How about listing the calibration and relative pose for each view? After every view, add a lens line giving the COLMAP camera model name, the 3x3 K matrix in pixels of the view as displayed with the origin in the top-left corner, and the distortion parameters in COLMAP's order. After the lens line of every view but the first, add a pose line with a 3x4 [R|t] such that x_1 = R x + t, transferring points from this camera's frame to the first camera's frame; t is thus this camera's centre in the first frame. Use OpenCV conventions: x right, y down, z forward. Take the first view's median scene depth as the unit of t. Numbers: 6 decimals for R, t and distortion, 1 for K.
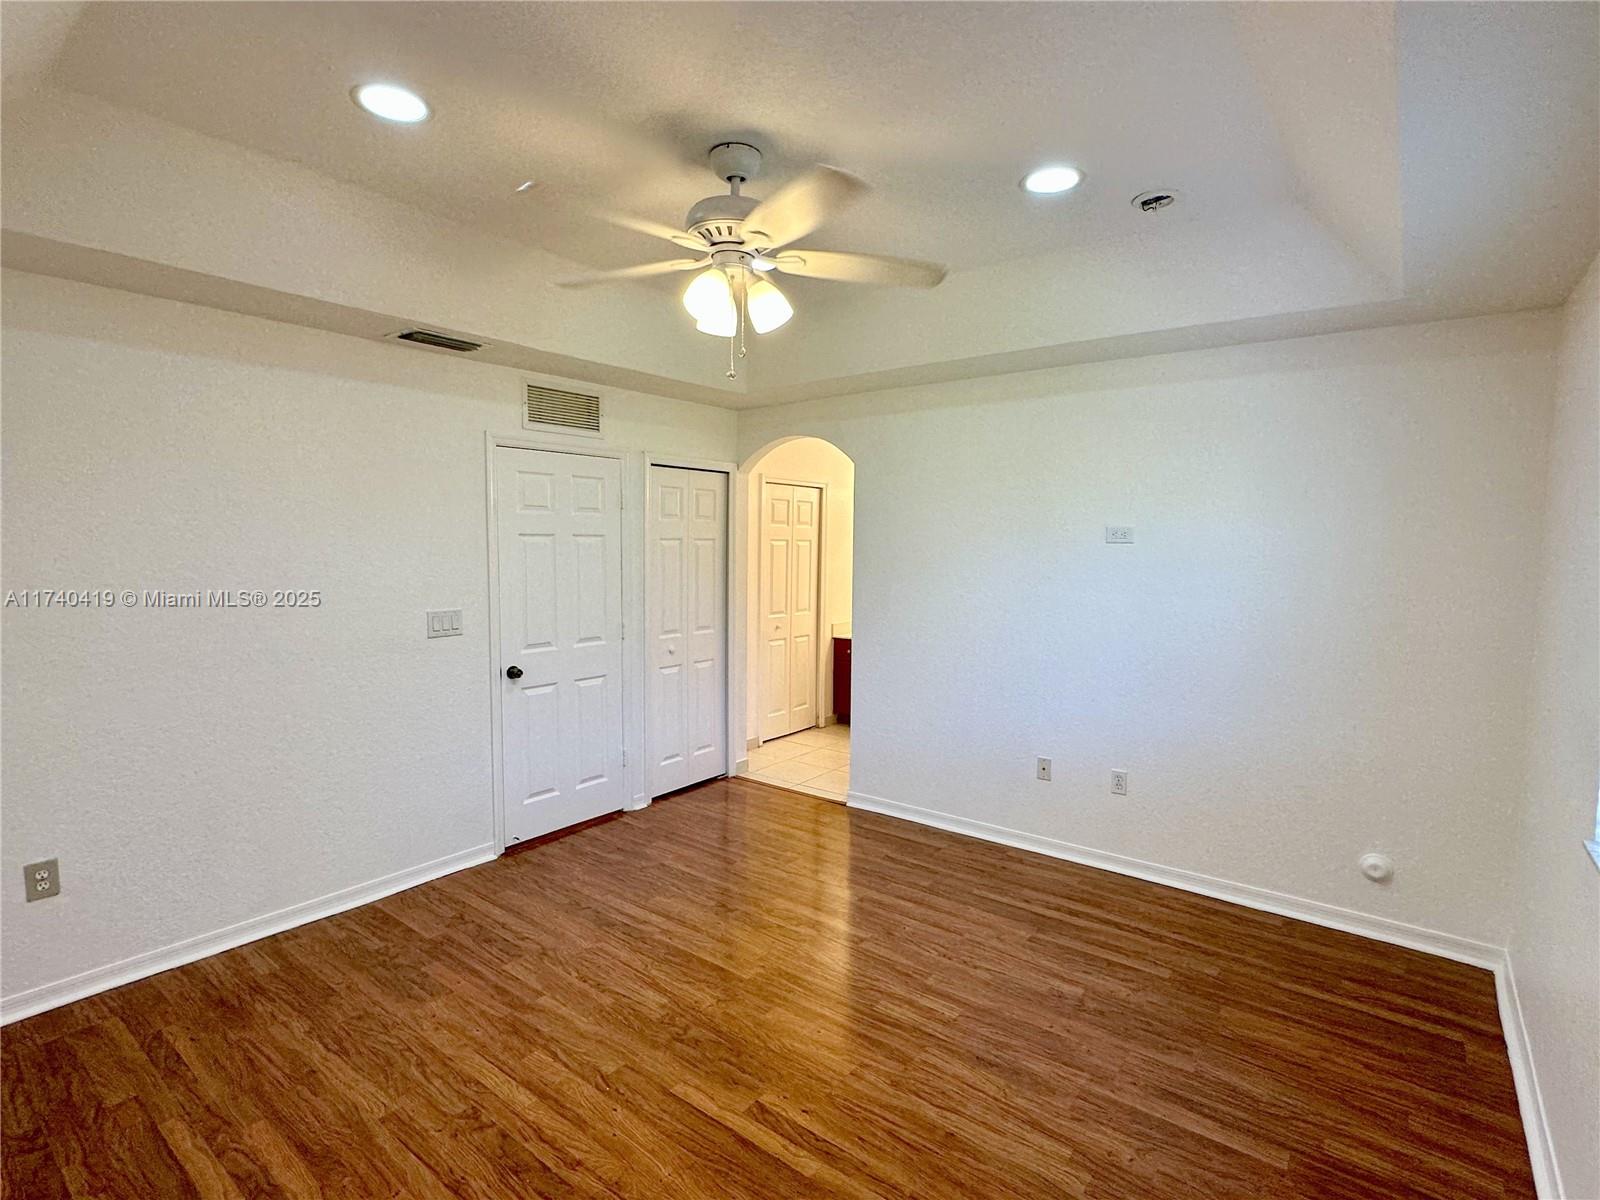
lens RADIAL K [[811.5, 0, 798.6], [0, 811.5, 599.7], [0, 0, 1]] dist [-0.002931, 0.000850]
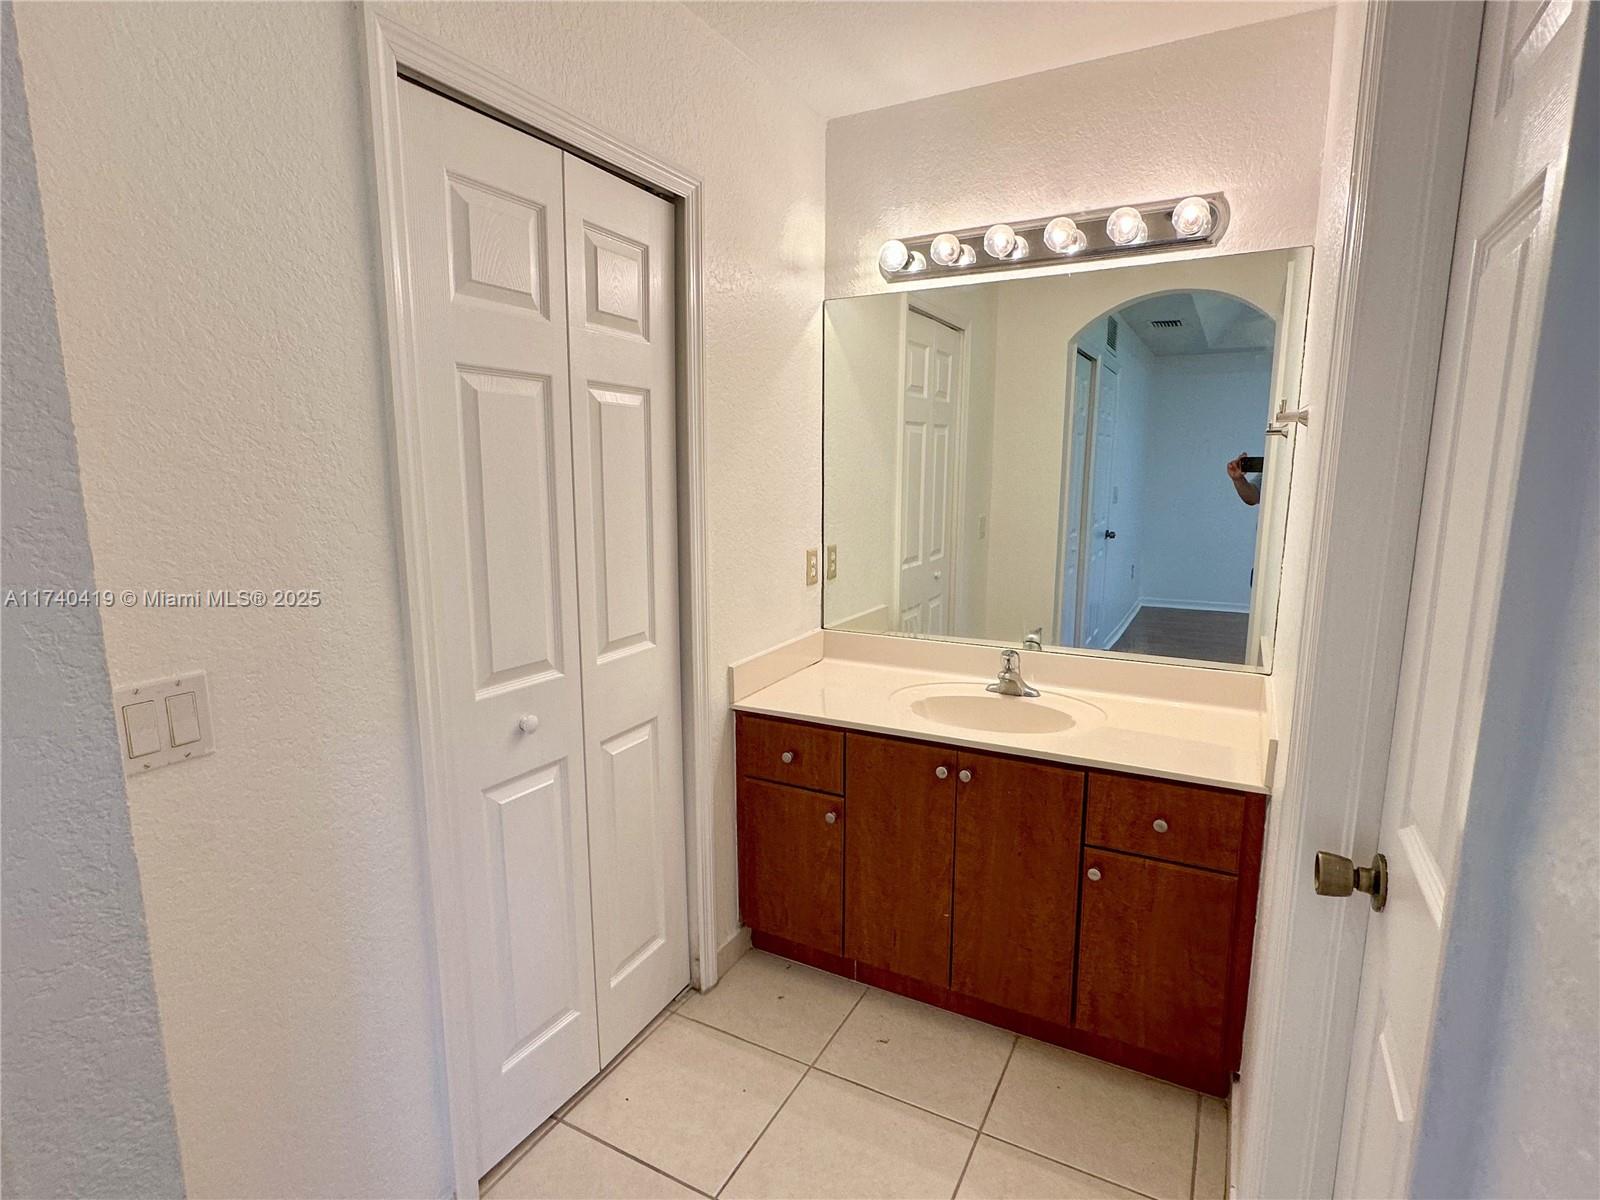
lens RADIAL K [[811.5, 0, 802.5], [0, 811.5, 597.5], [0, 0, 1]] dist [-0.002931, 0.000850]
pose [[0.986078, -0.038204, 0.161837, 0.019631], [0.022724, 0.995079, 0.096447, -0.027801], [-0.164725, -0.091427, 0.982093, 0.705355]]
